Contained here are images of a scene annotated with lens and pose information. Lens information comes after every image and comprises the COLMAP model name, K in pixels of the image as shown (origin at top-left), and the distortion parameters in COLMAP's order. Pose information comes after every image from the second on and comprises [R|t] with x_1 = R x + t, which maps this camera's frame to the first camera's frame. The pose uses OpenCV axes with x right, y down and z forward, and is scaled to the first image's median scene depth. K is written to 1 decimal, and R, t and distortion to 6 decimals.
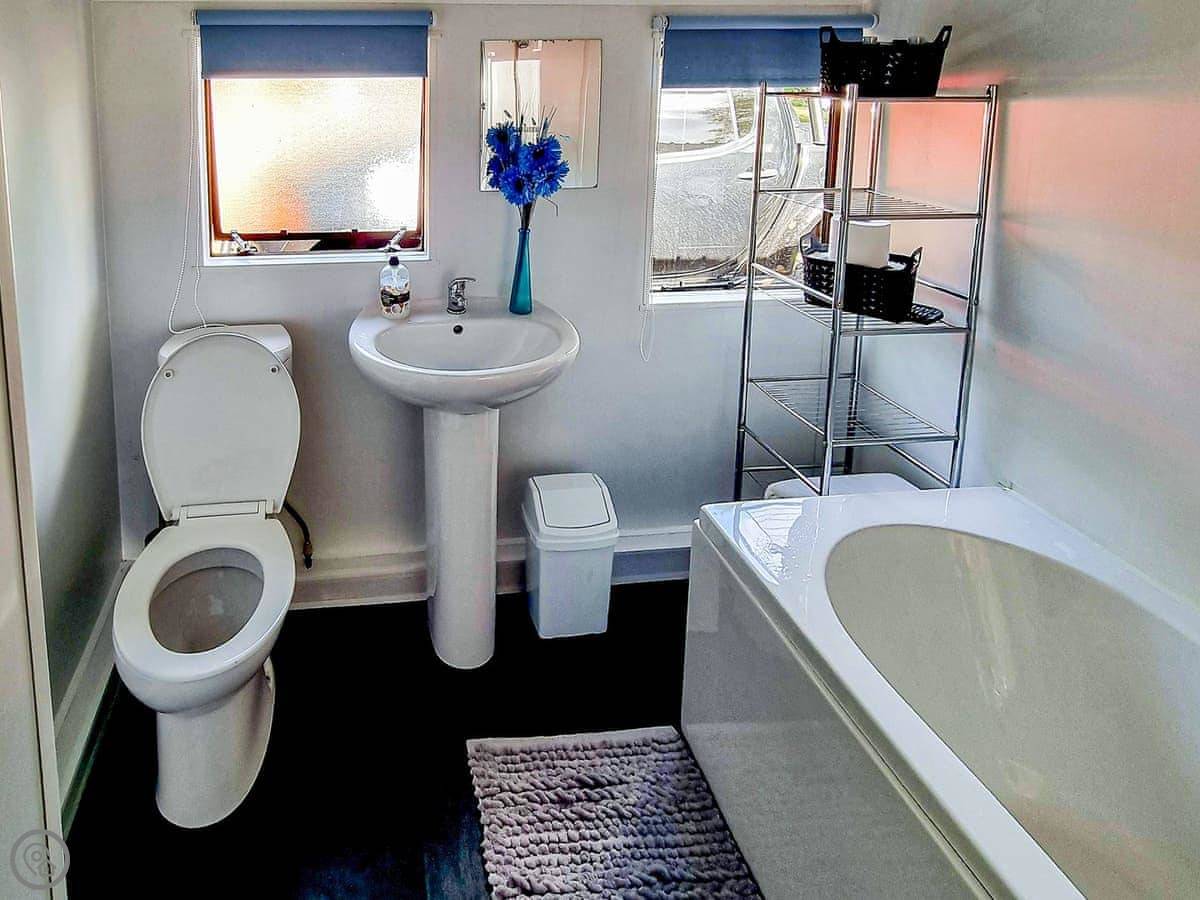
lens RADIAL K [[1432.6, 0, 600.0], [0, 1432.6, 450.0], [0, 0, 1]] dist [0.002191, 0.000395]
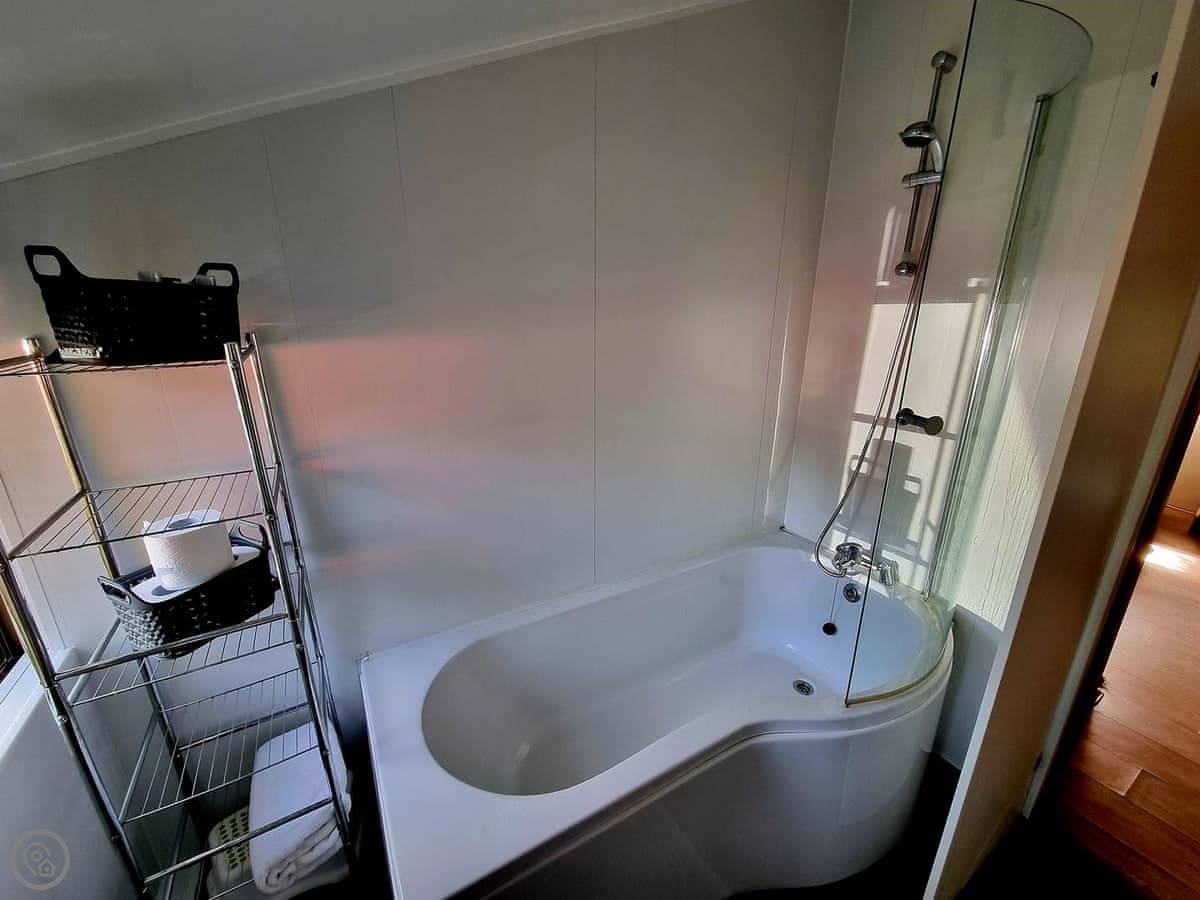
lens RADIAL K [[487.0, 0, 600.0], [0, 487.0, 450.0], [0, 0, 1]] dist [-0.000299, -0.000058]
pose [[-0.340559, -0.270898, 0.900352, -0.108631], [0.240732, 0.900551, 0.362016, -0.242443], [-0.908883, 0.340031, -0.241477, 0.883787]]
